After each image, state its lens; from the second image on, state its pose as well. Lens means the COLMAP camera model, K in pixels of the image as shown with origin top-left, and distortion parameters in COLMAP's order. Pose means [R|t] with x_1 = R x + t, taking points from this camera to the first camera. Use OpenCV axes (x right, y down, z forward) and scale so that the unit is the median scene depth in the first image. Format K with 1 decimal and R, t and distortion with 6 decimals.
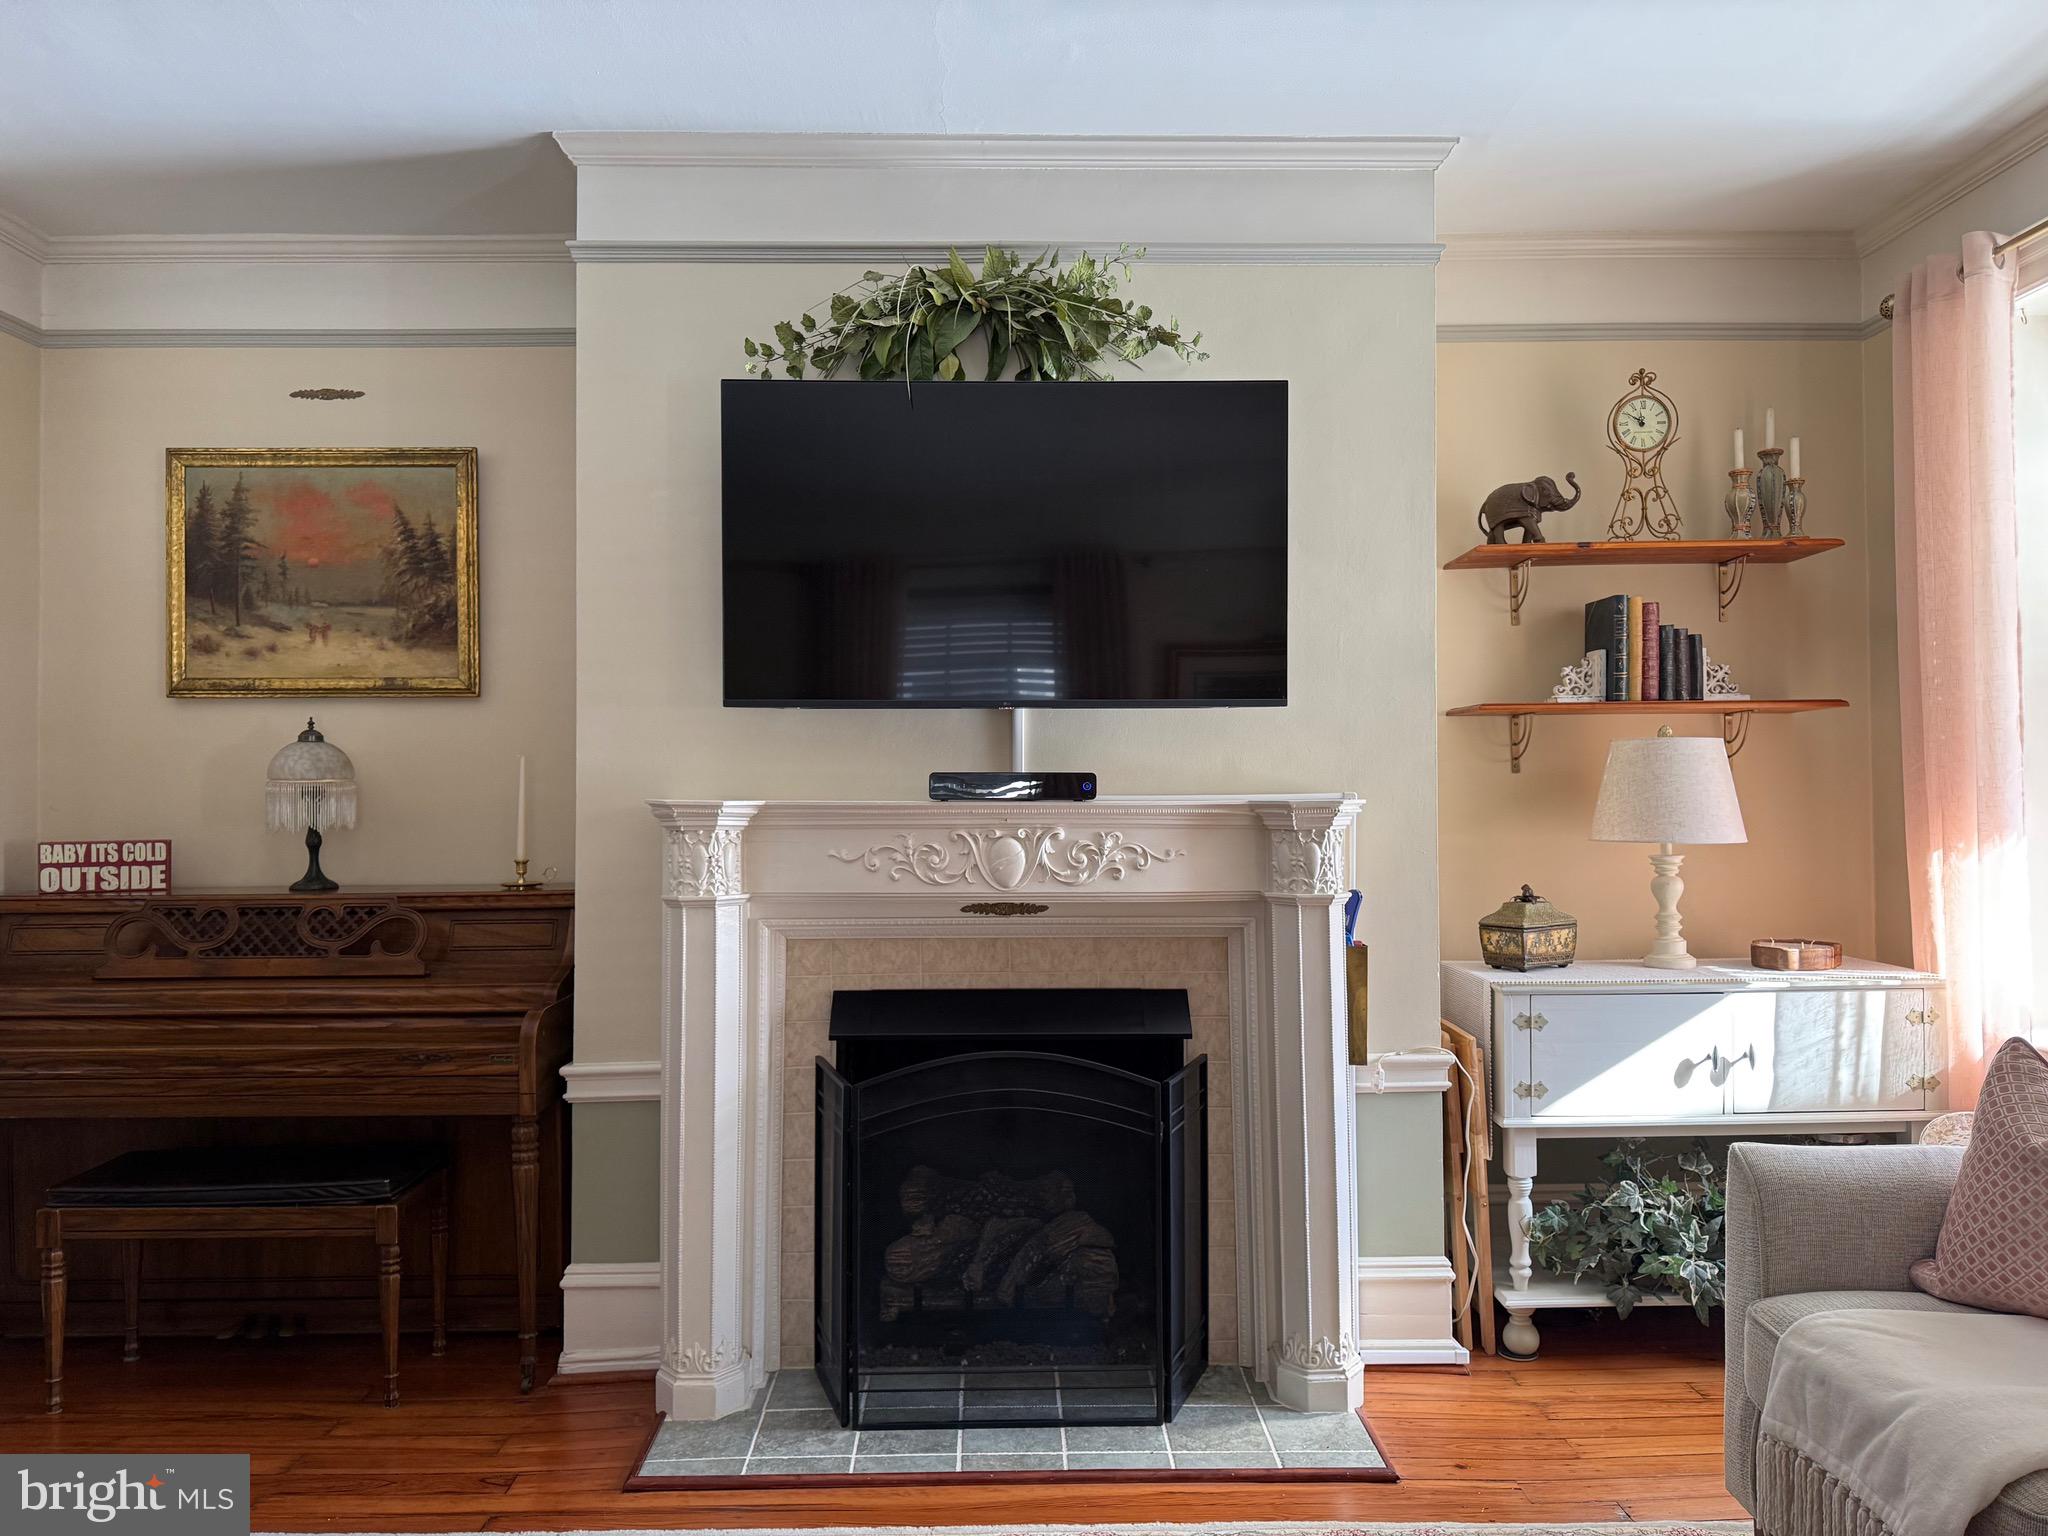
lens RADIAL K [[1444.5, 0, 1024.5], [0, 1444.5, 767.7], [0, 0, 1]] dist [0.075017, -0.096343]
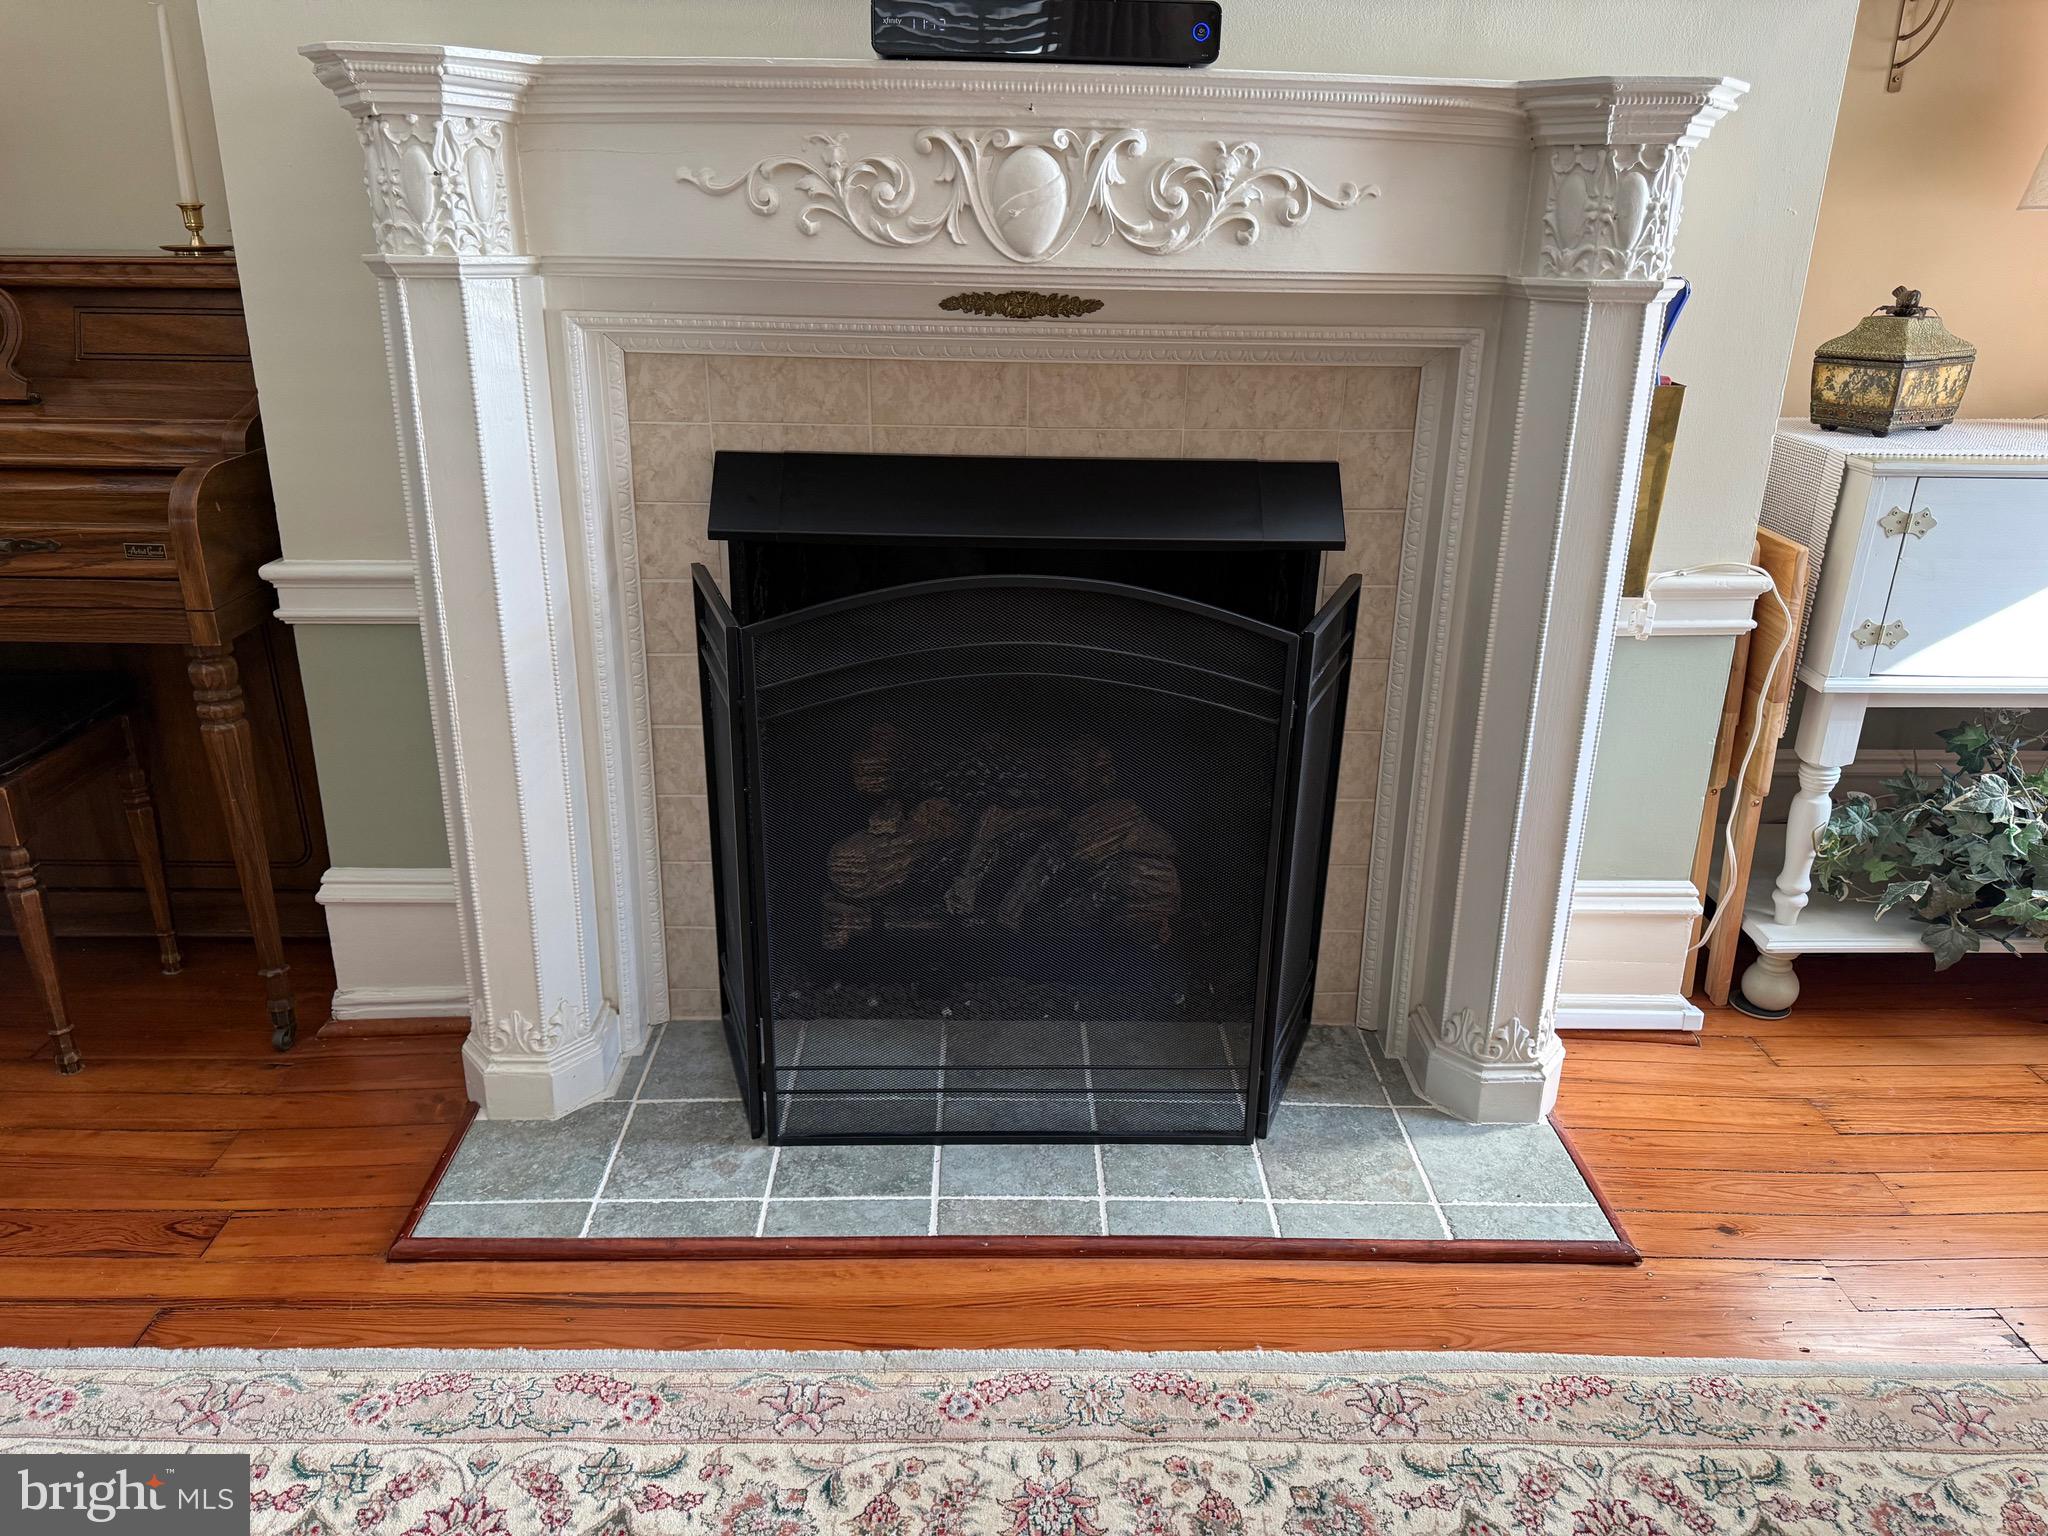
lens RADIAL K [[1444.5, 0, 1019.3], [0, 1444.5, 774.8], [0, 0, 1]] dist [0.075017, -0.096343]
pose [[0.999764, 0.021616, 0.002368, -0.011568], [-0.020966, 0.929317, 0.368687, 0.058473], [0.005769, -0.368650, 0.929550, 0.414366]]
